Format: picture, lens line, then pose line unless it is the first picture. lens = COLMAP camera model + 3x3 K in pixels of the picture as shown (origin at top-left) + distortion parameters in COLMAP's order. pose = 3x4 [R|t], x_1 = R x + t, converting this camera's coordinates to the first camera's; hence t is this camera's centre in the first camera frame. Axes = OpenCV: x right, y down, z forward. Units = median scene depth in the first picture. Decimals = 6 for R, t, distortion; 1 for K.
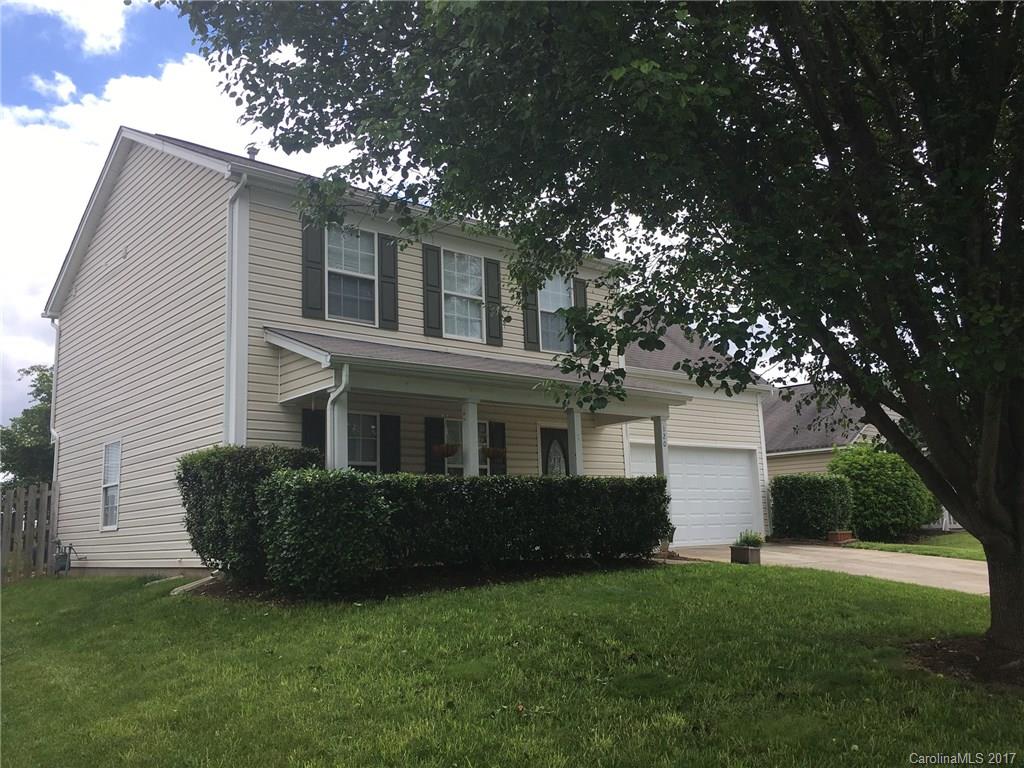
lens RADIAL K [[873.5, 0, 503.4], [0, 873.5, 379.2], [0, 0, 1]] dist [0.032871, -0.002442]
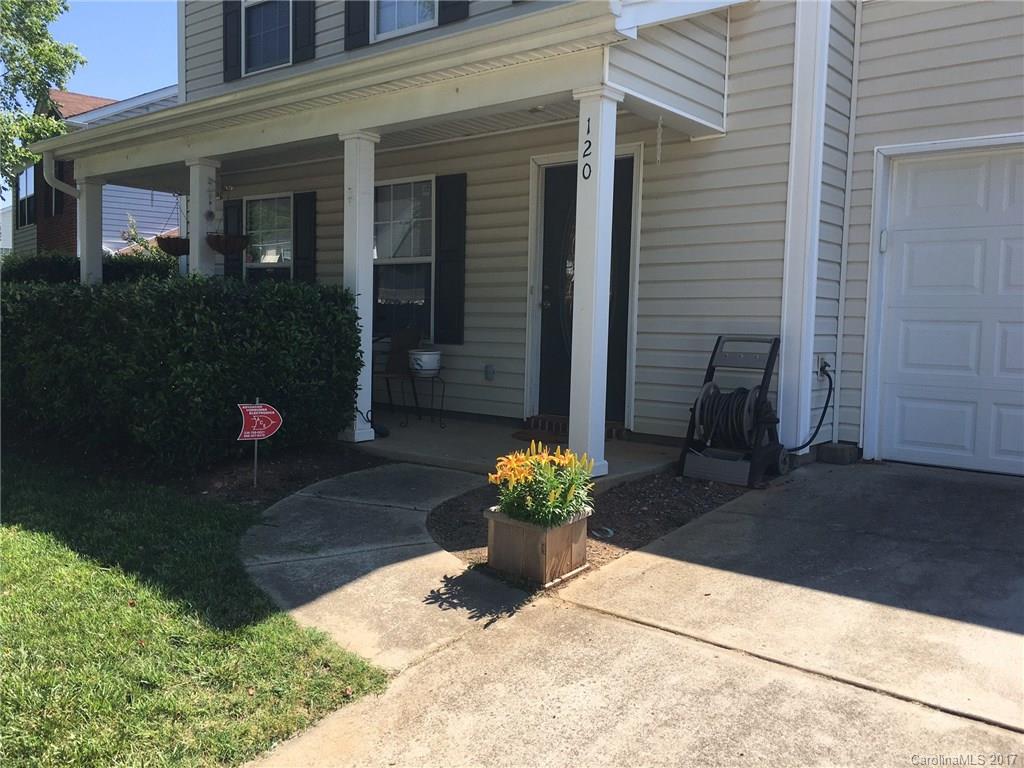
lens RADIAL K [[873.5, 0, 503.4], [0, 873.5, 379.2], [0, 0, 1]] dist [0.032871, -0.002442]
pose [[0.150203, 0.144530, -0.978034, 0.577748], [0.175713, 0.969605, 0.170270, 0.090125], [0.972915, -0.197428, 0.120242, 0.987627]]
